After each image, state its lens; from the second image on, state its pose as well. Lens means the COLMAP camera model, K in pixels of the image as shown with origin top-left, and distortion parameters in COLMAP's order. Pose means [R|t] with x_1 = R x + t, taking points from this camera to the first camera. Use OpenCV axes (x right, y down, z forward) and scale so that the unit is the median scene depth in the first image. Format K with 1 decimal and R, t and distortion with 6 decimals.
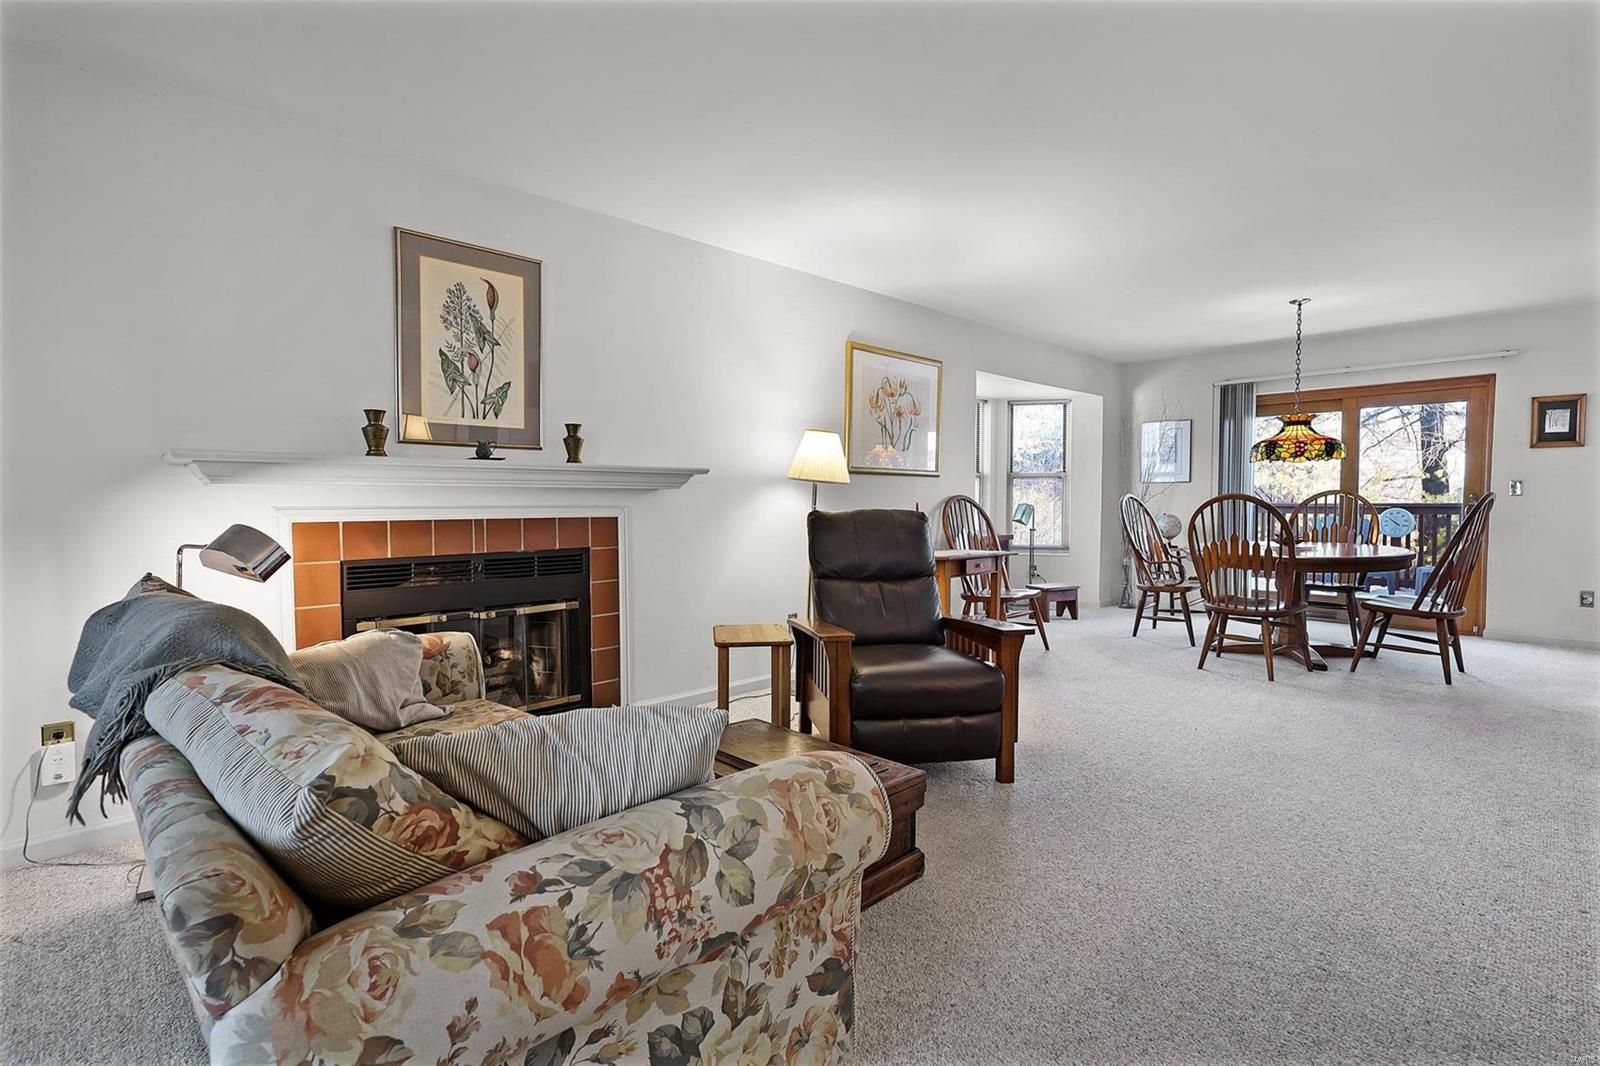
lens RADIAL K [[753.2, 0, 794.6], [0, 753.2, 524.7], [0, 0, 1]] dist [-0.000676, -0.000100]
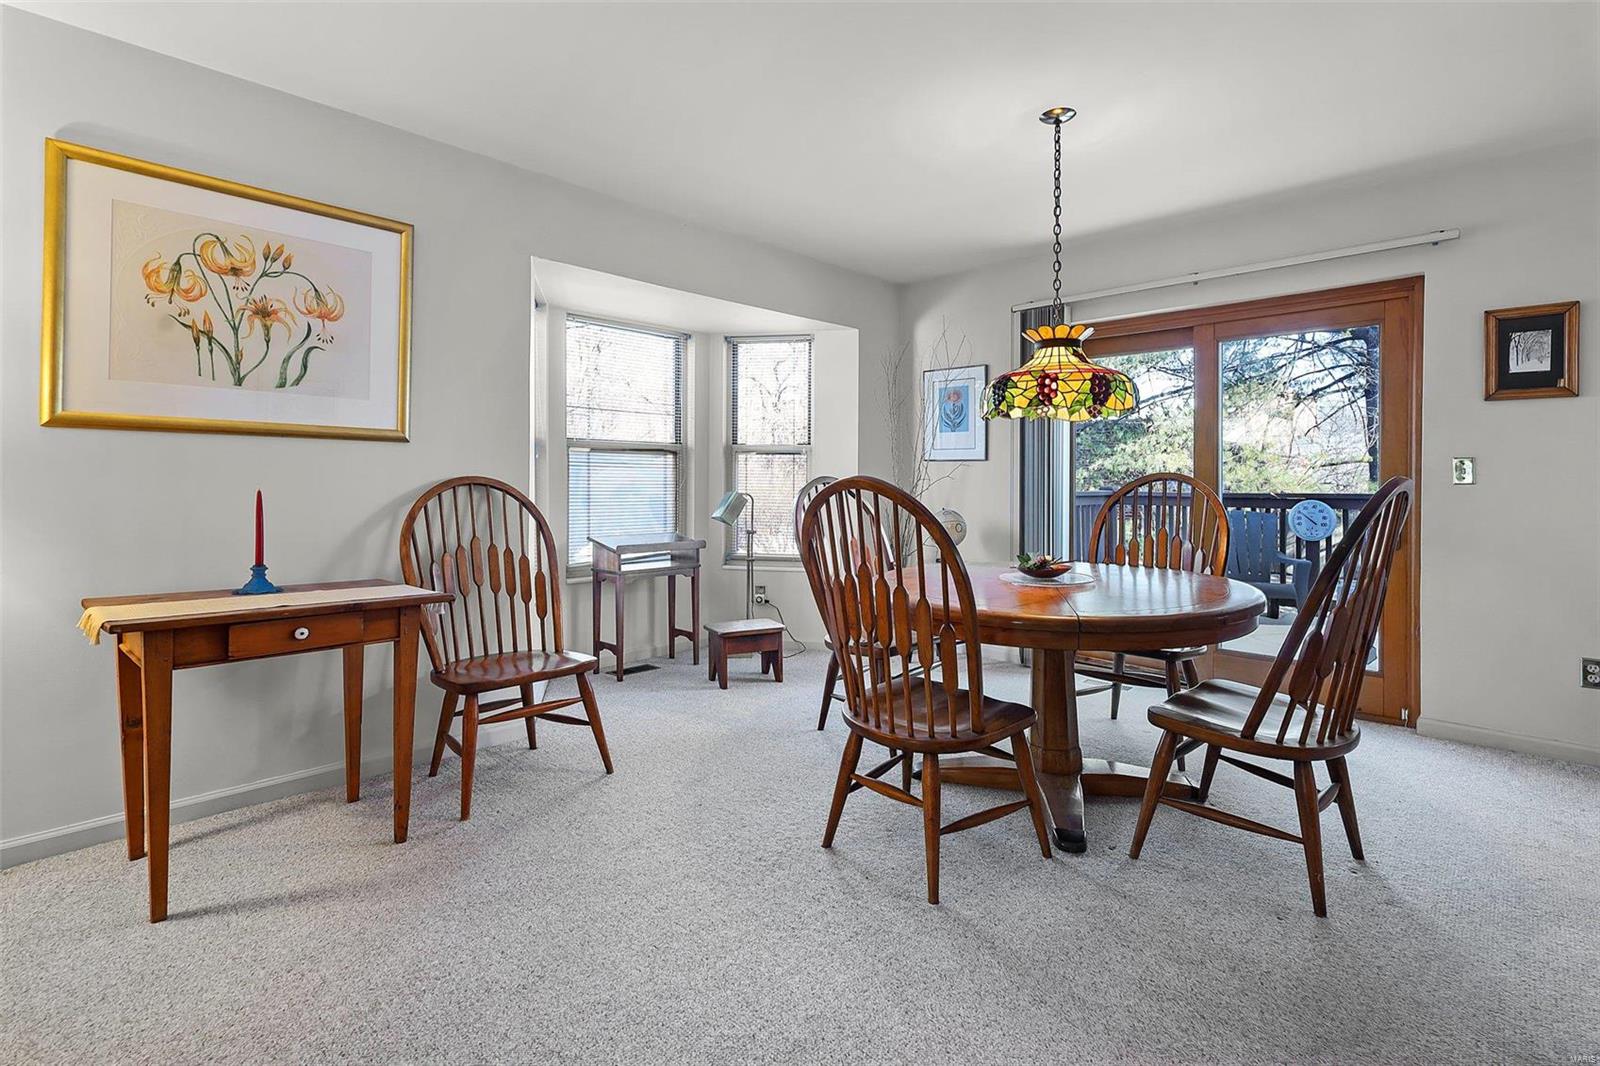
lens RADIAL K [[778.3, 0, 793.8], [0, 778.3, 476.9], [0, 0, 1]] dist [0.002019, 0.000260]
pose [[0.999019, 0.006479, 0.043804, 0.436455], [-0.004644, 0.999112, -0.041872, -0.017338], [-0.044037, 0.041628, 0.998162, 0.443851]]
